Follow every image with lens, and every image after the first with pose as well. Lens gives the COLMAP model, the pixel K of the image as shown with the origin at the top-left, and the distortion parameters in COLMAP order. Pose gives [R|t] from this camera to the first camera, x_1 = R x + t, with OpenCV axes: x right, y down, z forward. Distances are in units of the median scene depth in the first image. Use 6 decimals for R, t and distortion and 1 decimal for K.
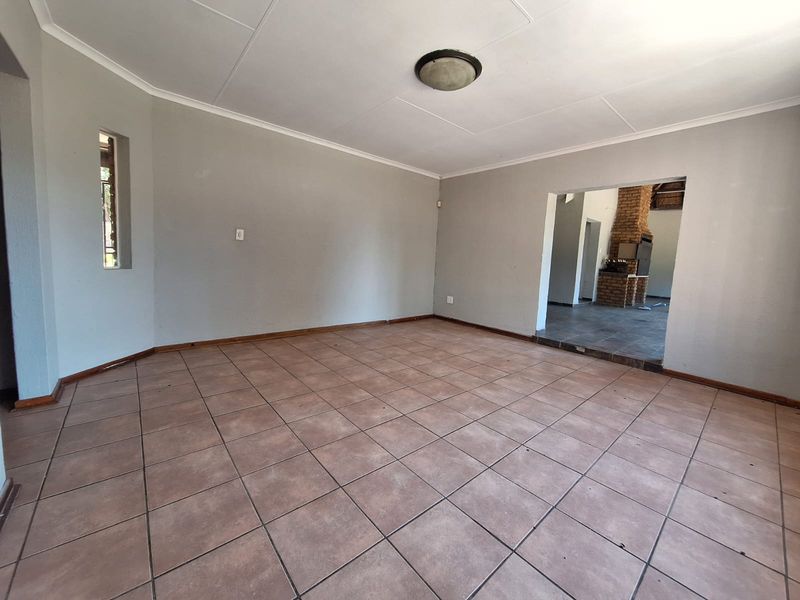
lens RADIAL K [[318.1, 0, 407.0], [0, 318.1, 284.8], [0, 0, 1]] dist [-0.002621, 0.000053]
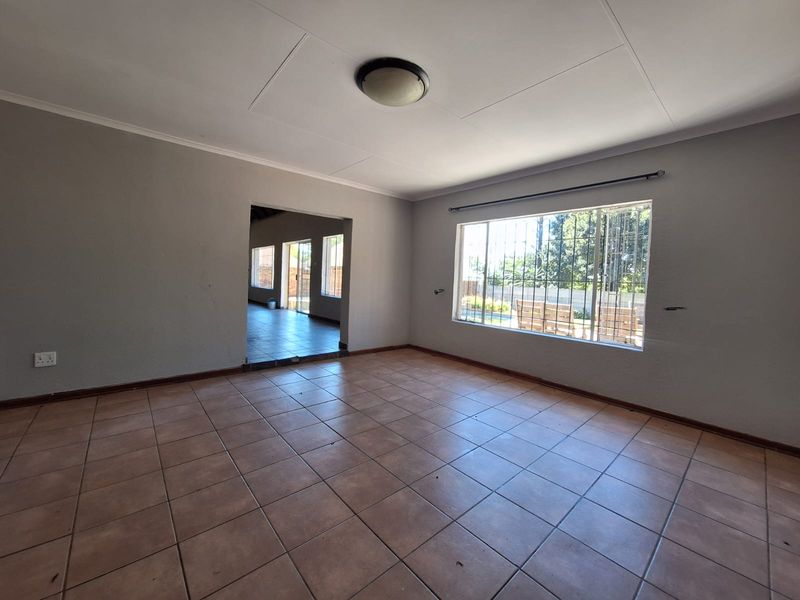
lens RADIAL K [[318.1, 0, 407.0], [0, 318.1, 284.8], [0, 0, 1]] dist [-0.002621, 0.000053]
pose [[-0.013785, -0.066687, 0.997679, -0.748152], [0.050665, 0.996445, 0.067305, -0.151282], [-0.998621, 0.051475, -0.010357, 0.914392]]
